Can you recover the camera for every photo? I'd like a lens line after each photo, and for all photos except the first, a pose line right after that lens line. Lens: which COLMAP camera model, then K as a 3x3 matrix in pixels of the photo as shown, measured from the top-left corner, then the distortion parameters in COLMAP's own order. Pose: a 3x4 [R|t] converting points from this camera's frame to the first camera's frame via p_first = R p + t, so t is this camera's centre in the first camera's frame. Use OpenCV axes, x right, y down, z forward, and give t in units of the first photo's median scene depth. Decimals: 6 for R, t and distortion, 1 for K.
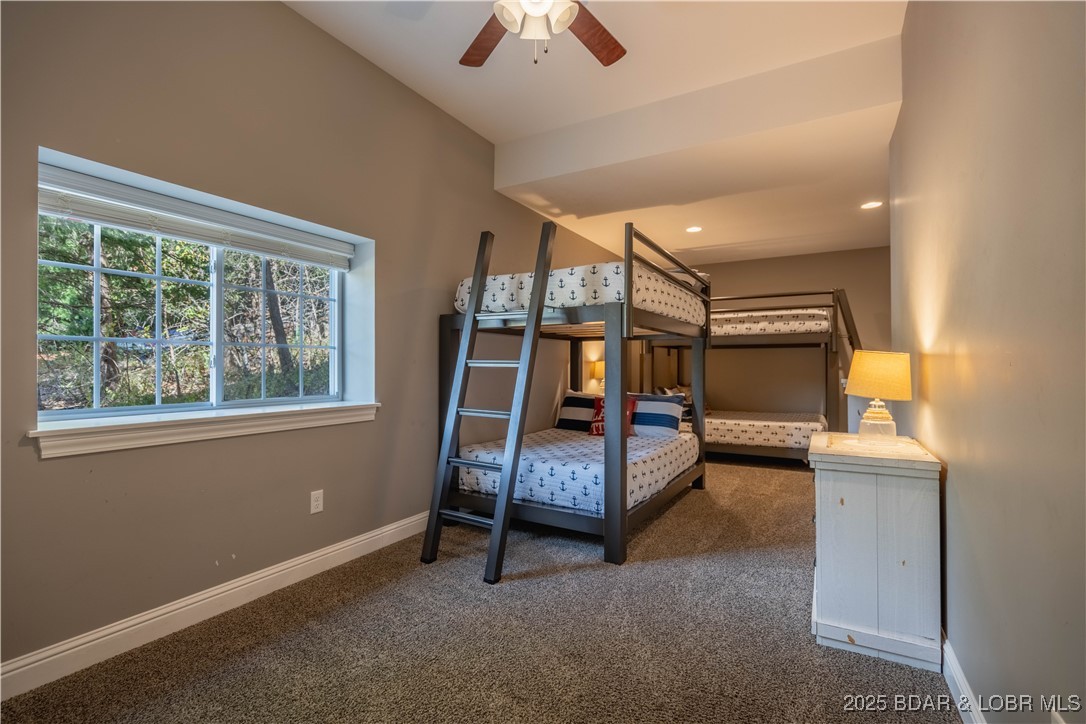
lens RADIAL K [[488.4, 0, 545.0], [0, 488.4, 361.8], [0, 0, 1]] dist [-0.000655, 0.000193]
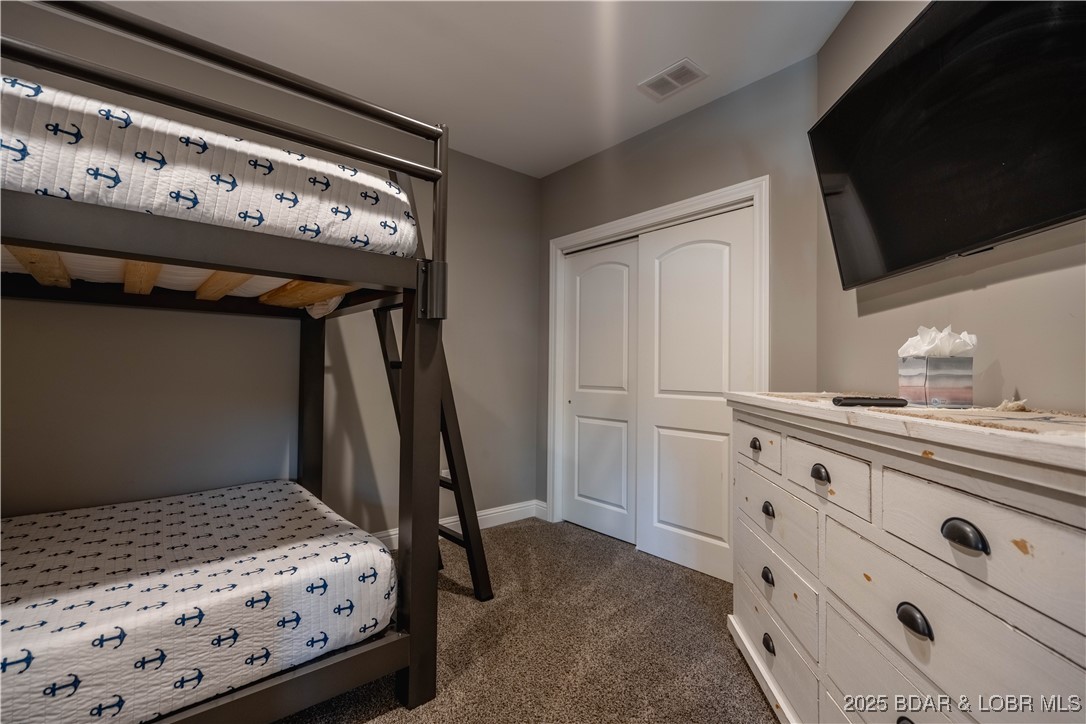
lens RADIAL K [[488.4, 0, 546.1], [0, 488.4, 360.7], [0, 0, 1]] dist [-0.000655, 0.000193]
pose [[0.324693, 0.018027, 0.945648, 0.289532], [-0.014110, 0.999799, -0.014215, 0.010111], [-0.945714, -0.008728, 0.324883, 0.772885]]
